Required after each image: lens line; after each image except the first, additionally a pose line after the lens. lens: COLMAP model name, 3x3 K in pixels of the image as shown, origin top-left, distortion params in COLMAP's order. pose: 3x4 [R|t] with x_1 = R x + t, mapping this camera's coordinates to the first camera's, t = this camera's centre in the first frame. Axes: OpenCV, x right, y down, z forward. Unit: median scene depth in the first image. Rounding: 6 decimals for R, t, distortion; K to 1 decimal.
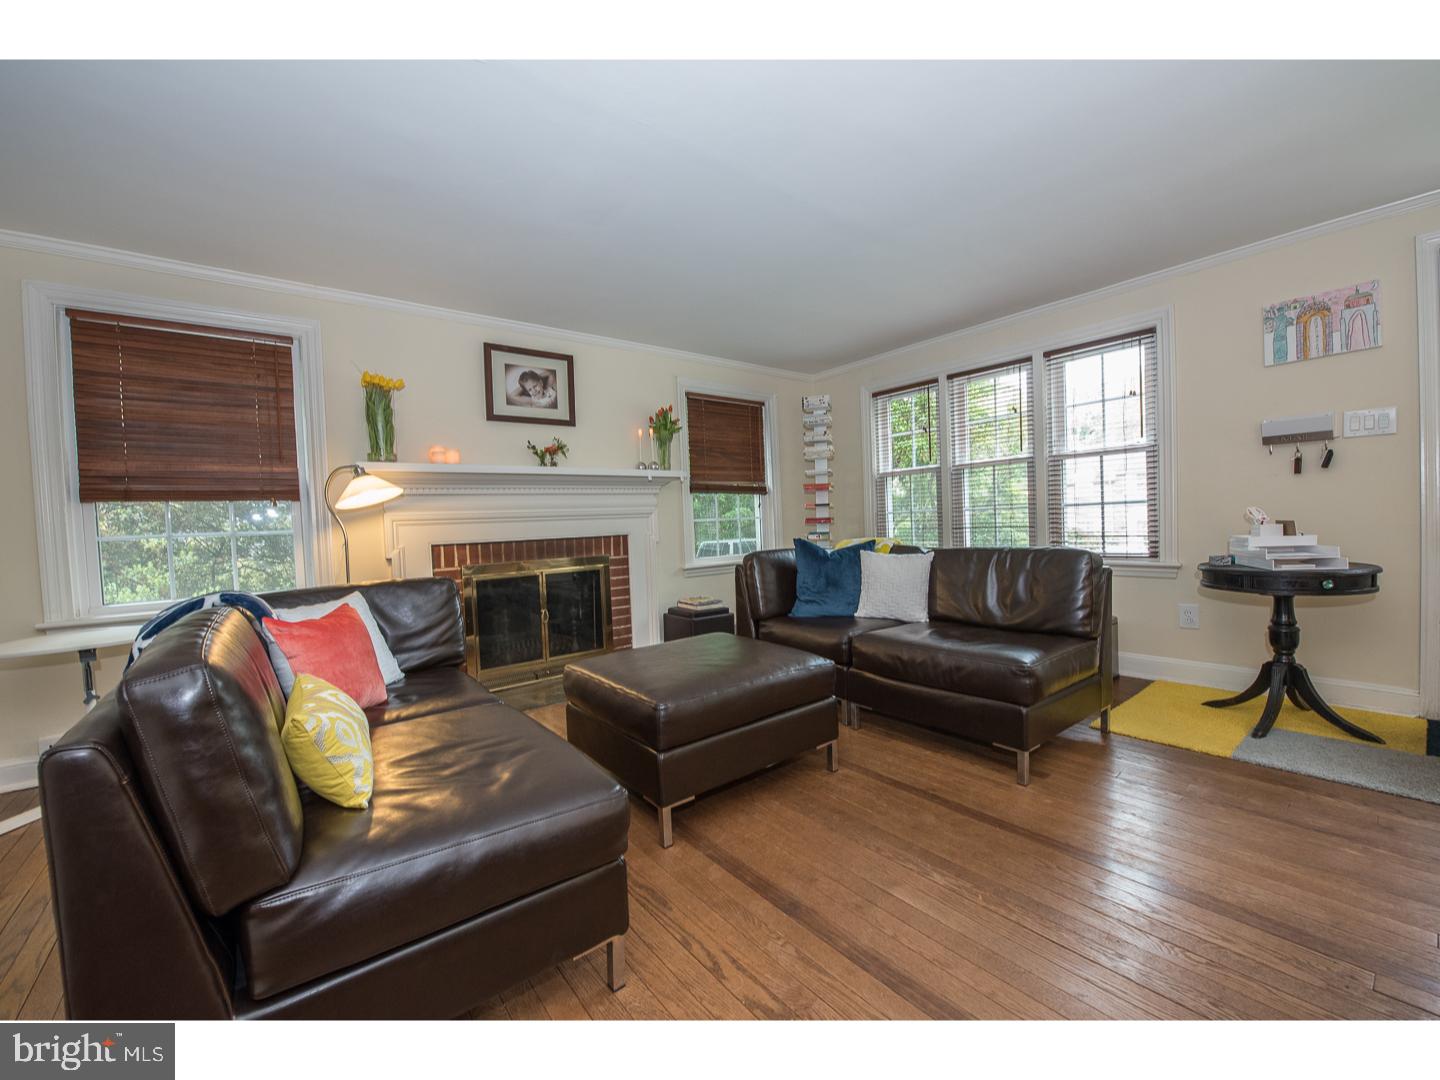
lens RADIAL K [[570.4, 0, 720.0], [0, 570.4, 540.0], [0, 0, 1]] dist [-0.015601, -0.000328]
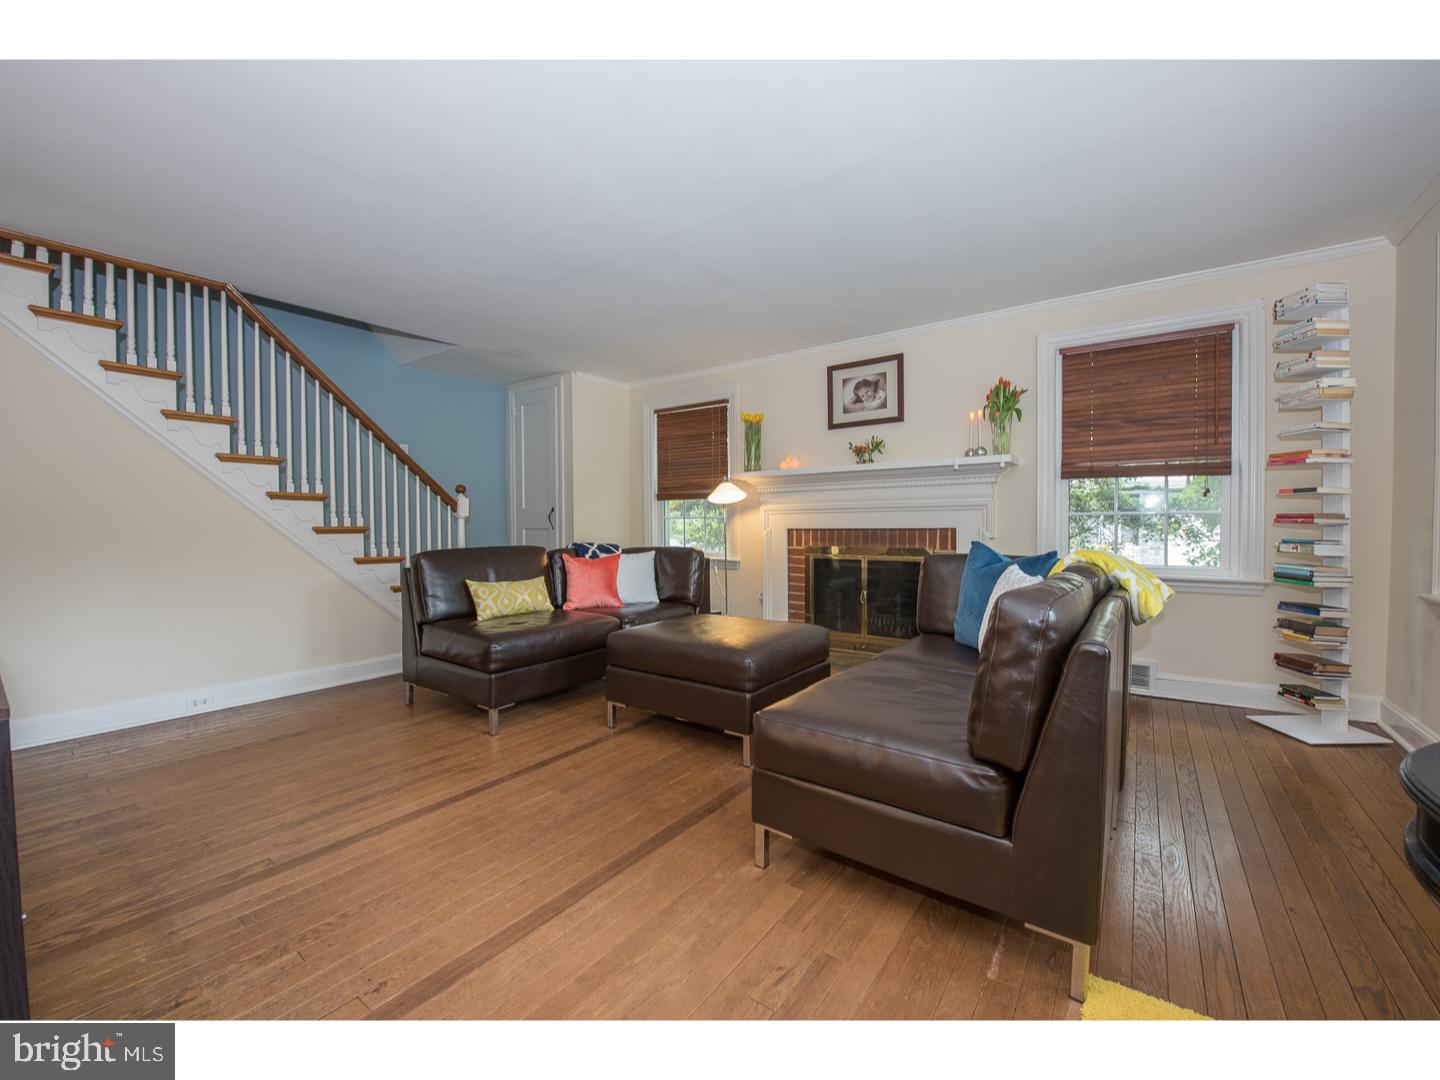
lens RADIAL K [[598.3, 0, 728.2], [0, 598.3, 539.3], [0, 0, 1]] dist [-0.000083, -0.005812]
pose [[0.282170, 0.058862, -0.957557, 0.748931], [-0.035958, 0.998064, 0.050756, -0.030609], [0.958690, 0.020110, 0.283740, 0.411187]]
